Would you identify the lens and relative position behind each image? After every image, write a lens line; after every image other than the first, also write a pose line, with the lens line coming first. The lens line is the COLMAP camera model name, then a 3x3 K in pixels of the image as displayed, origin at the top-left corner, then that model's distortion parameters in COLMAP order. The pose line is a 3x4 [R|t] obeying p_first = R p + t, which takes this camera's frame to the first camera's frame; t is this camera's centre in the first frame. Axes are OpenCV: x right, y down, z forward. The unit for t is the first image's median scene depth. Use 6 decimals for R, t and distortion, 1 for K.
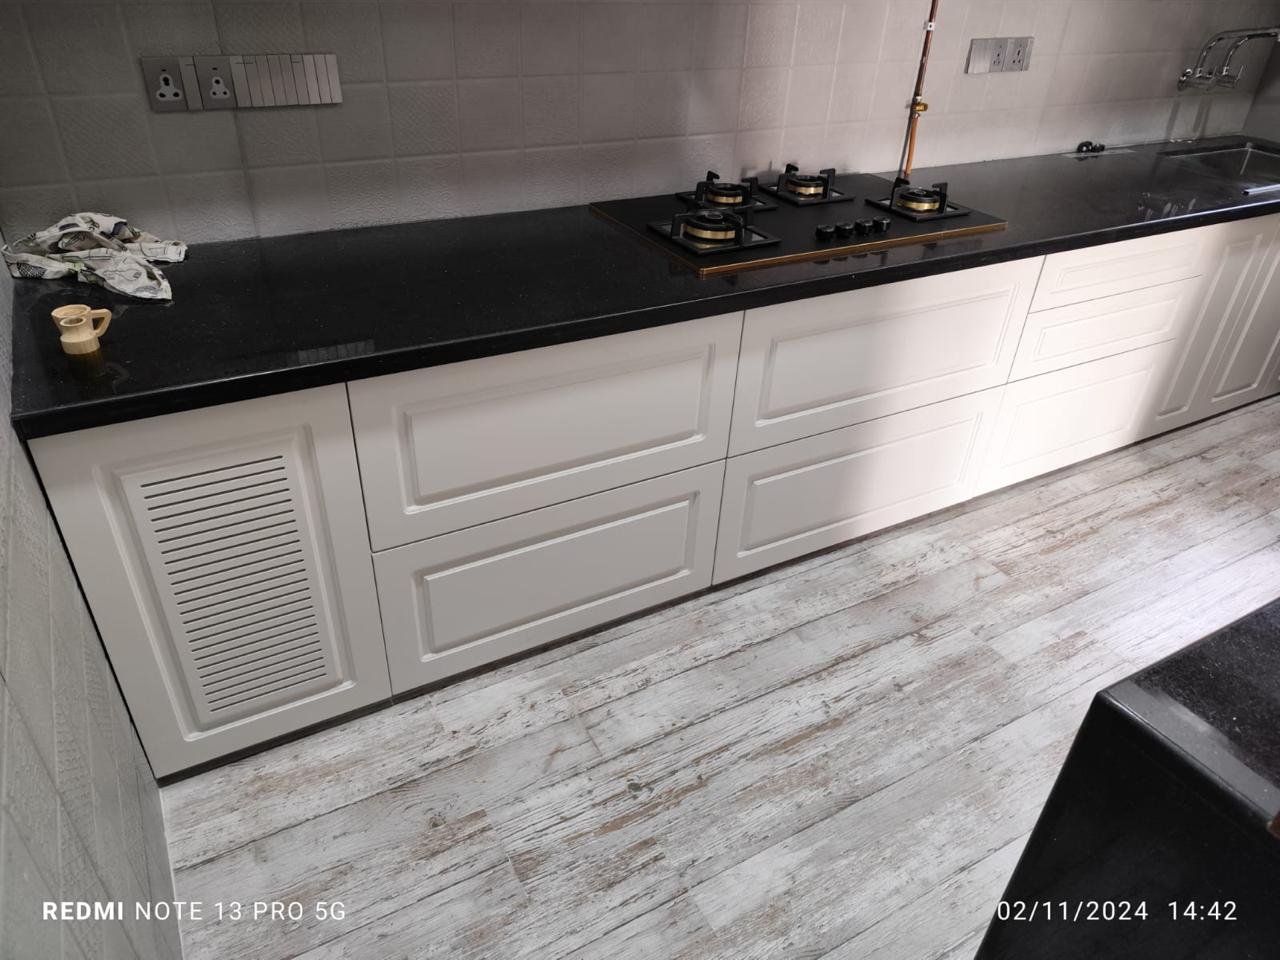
lens RADIAL K [[887.3, 0, 653.4], [0, 887.3, 480.9], [0, 0, 1]] dist [0.019088, -0.016090]
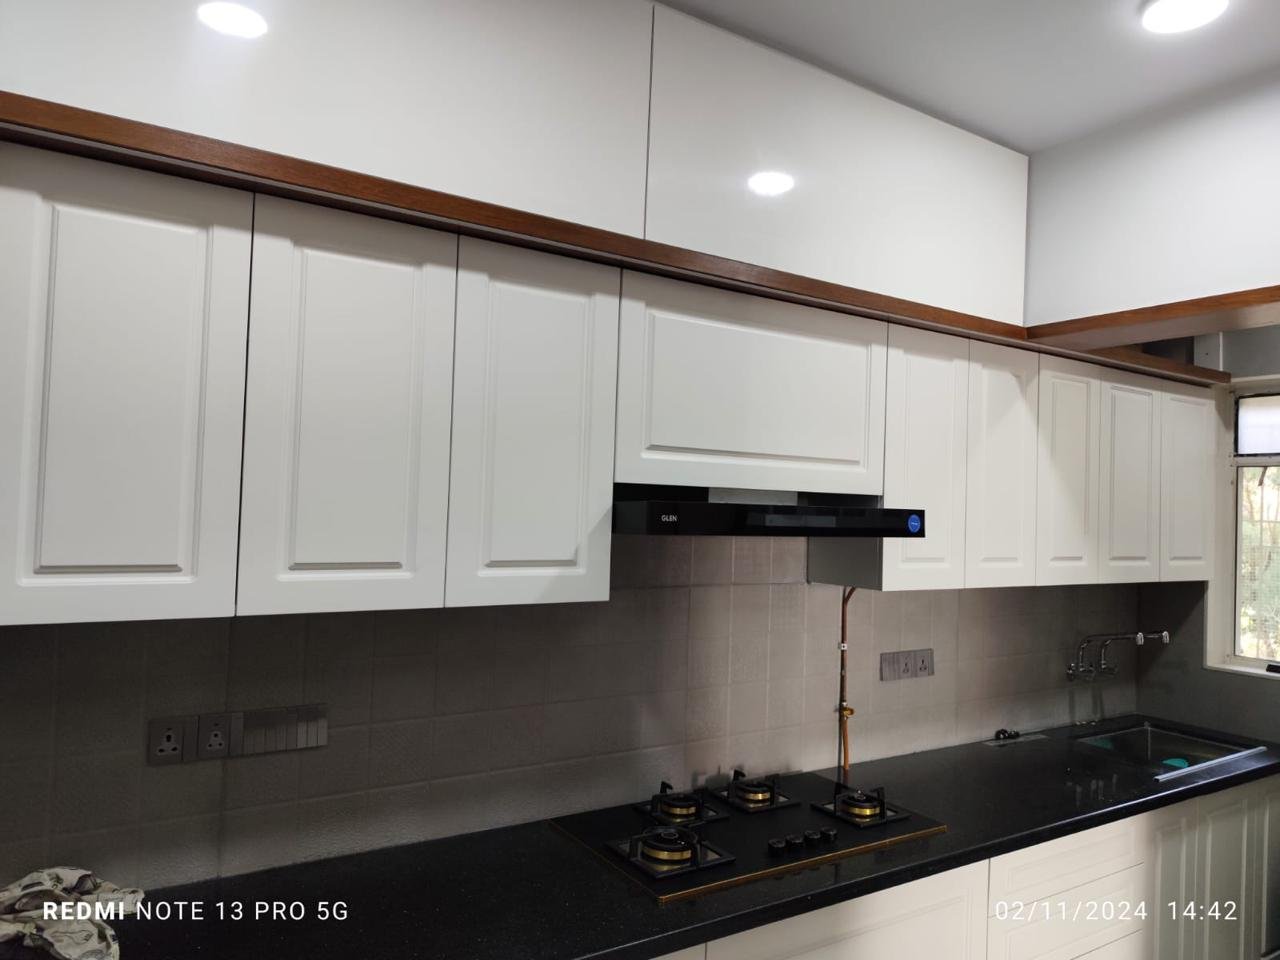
lens RADIAL K [[887.3, 0, 653.4], [0, 887.3, 480.9], [0, 0, 1]] dist [0.019088, -0.016090]
pose [[0.998205, -0.017692, 0.057224, -0.003302], [0.046754, 0.827313, -0.559793, -0.051776], [-0.037438, 0.561463, 0.826654, -0.091507]]
